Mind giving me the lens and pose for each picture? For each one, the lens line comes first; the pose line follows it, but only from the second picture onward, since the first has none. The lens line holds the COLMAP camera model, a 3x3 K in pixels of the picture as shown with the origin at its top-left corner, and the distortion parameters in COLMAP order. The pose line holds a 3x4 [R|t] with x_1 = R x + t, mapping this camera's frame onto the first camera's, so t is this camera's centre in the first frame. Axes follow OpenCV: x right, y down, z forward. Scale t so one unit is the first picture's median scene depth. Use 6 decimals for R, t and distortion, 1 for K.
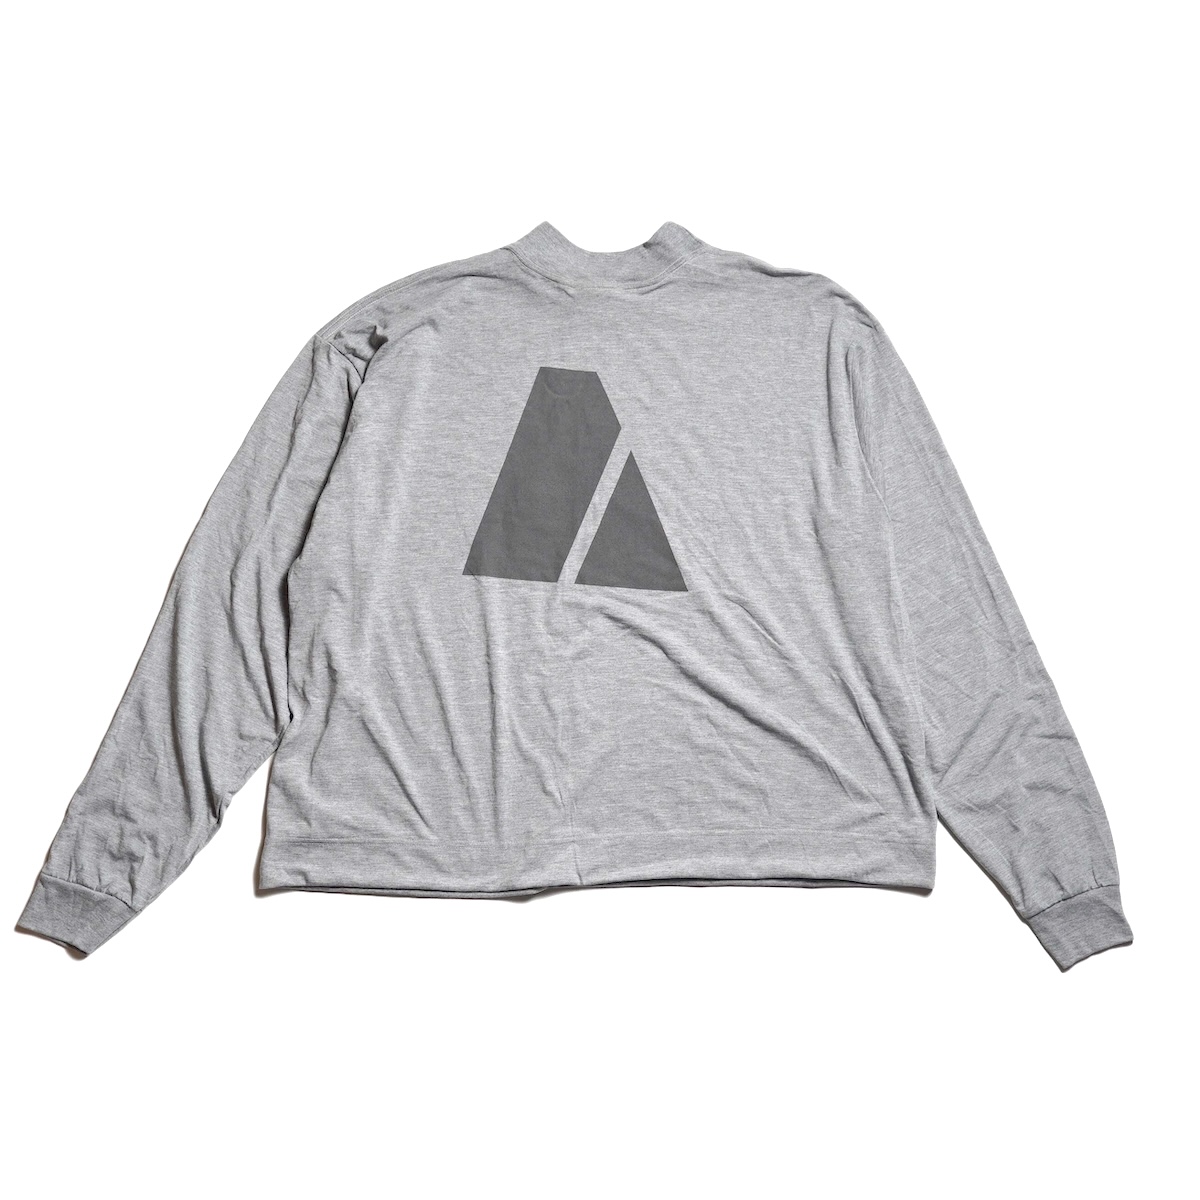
lens RADIAL K [[1430.1, 0, 600.0], [0, 1430.1, 600.0], [0, 0, 1]] dist [-0.019286, 0.026574]
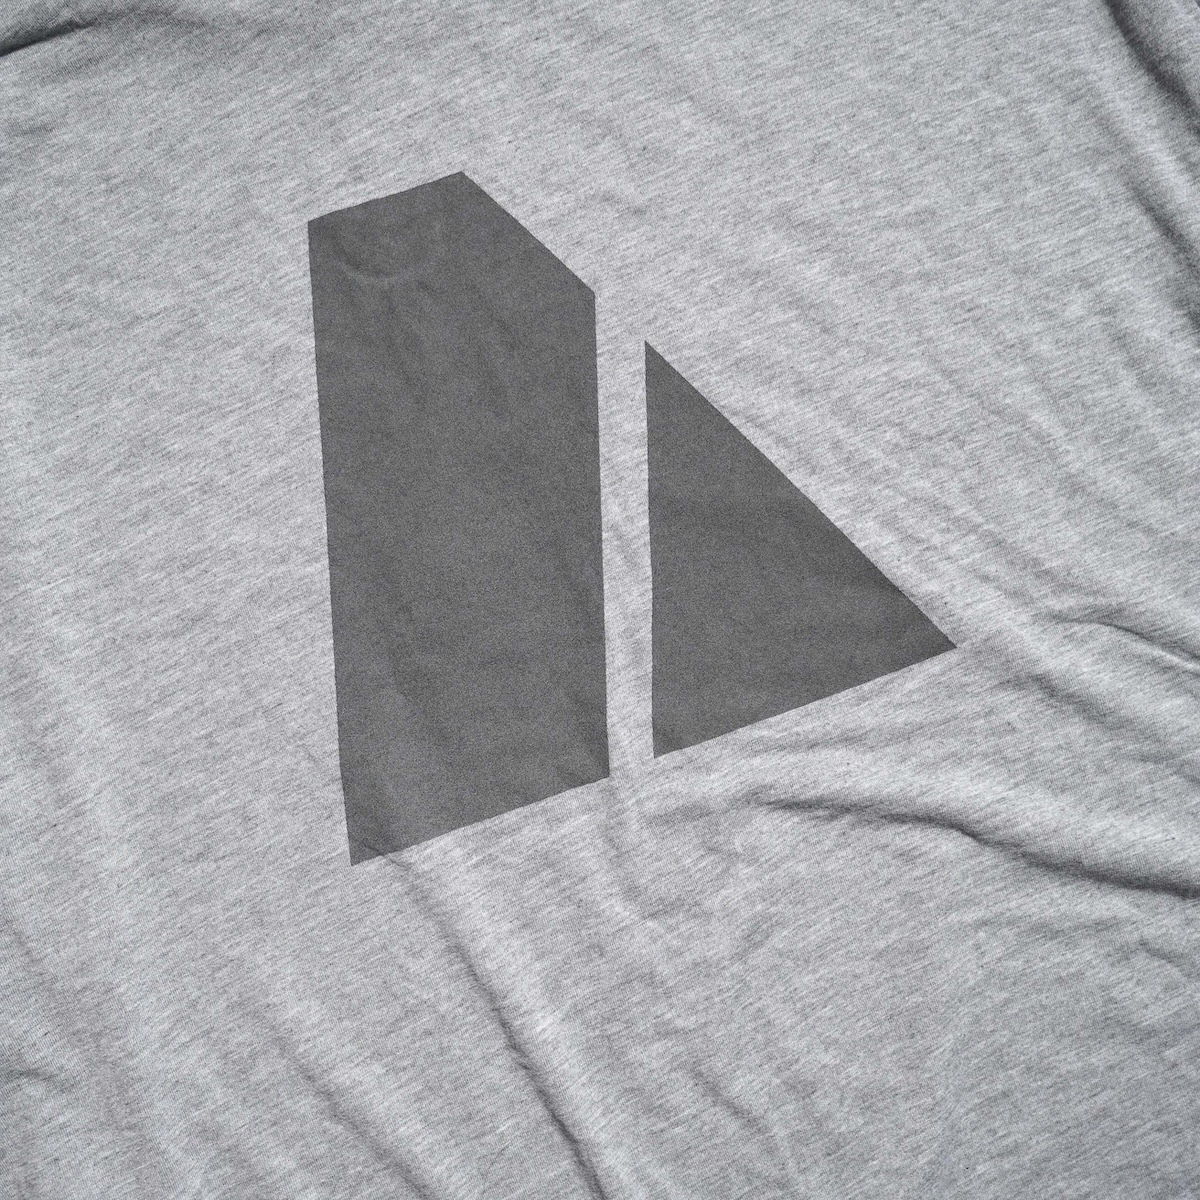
lens RADIAL K [[1430.1, 0, 600.0], [0, 1430.1, 600.0], [0, 0, 1]] dist [-0.019286, 0.026574]
pose [[0.913494, -0.405961, 0.026896, -0.023944], [0.401114, 0.909705, 0.107440, -0.090223], [-0.068084, -0.087358, 0.993848, 0.655291]]
